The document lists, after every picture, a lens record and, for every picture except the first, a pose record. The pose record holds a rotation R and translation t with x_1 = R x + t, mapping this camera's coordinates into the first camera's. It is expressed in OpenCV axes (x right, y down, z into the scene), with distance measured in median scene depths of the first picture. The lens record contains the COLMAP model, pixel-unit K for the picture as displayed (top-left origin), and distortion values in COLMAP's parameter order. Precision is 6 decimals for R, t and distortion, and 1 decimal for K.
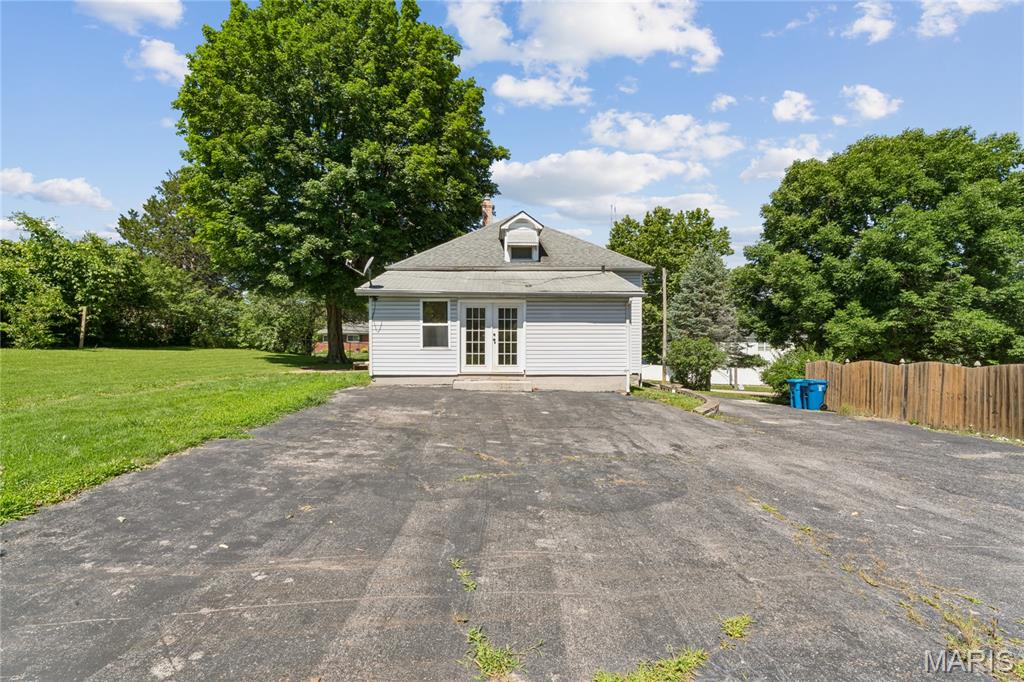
lens RADIAL K [[459.1, 0, 511.6], [0, 459.1, 342.3], [0, 0, 1]] dist [-0.000982, -0.000382]
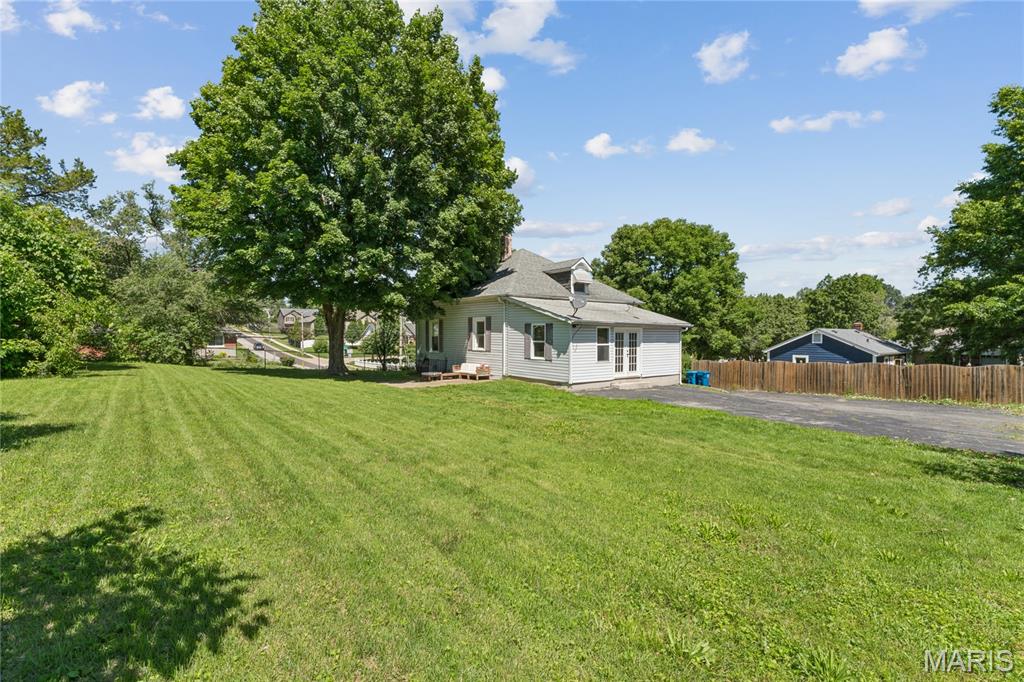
lens RADIAL K [[461.5, 0, 512.3], [0, 461.5, 335.5], [0, 0, 1]] dist [0.014036, 0.000065]
pose [[0.806174, 0.001129, 0.591678, -1.213008], [0.002141, 0.999986, -0.004826, -0.059942], [-0.591675, 0.005158, 0.806160, 0.021213]]
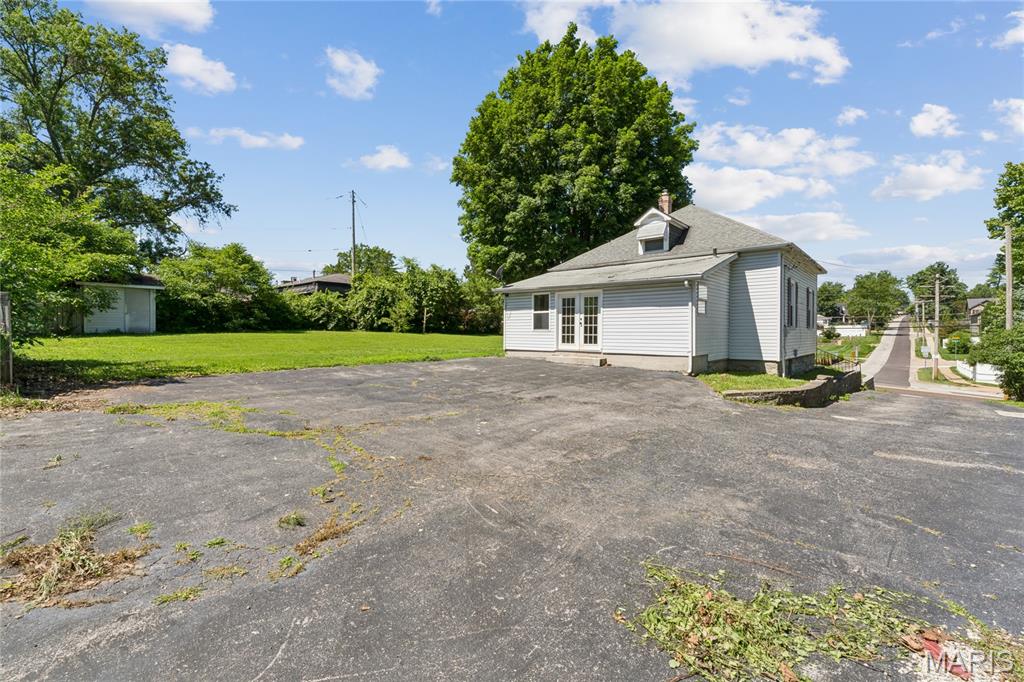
lens RADIAL K [[454.4, 0, 509.9], [0, 454.4, 331.5], [0, 0, 1]] dist [-0.000069, 0.000128]
pose [[0.733925, 0.001237, -0.679229, 0.647375], [-0.010298, 0.999904, -0.009306, 0.029713], [0.679153, 0.013825, 0.733867, -0.021305]]
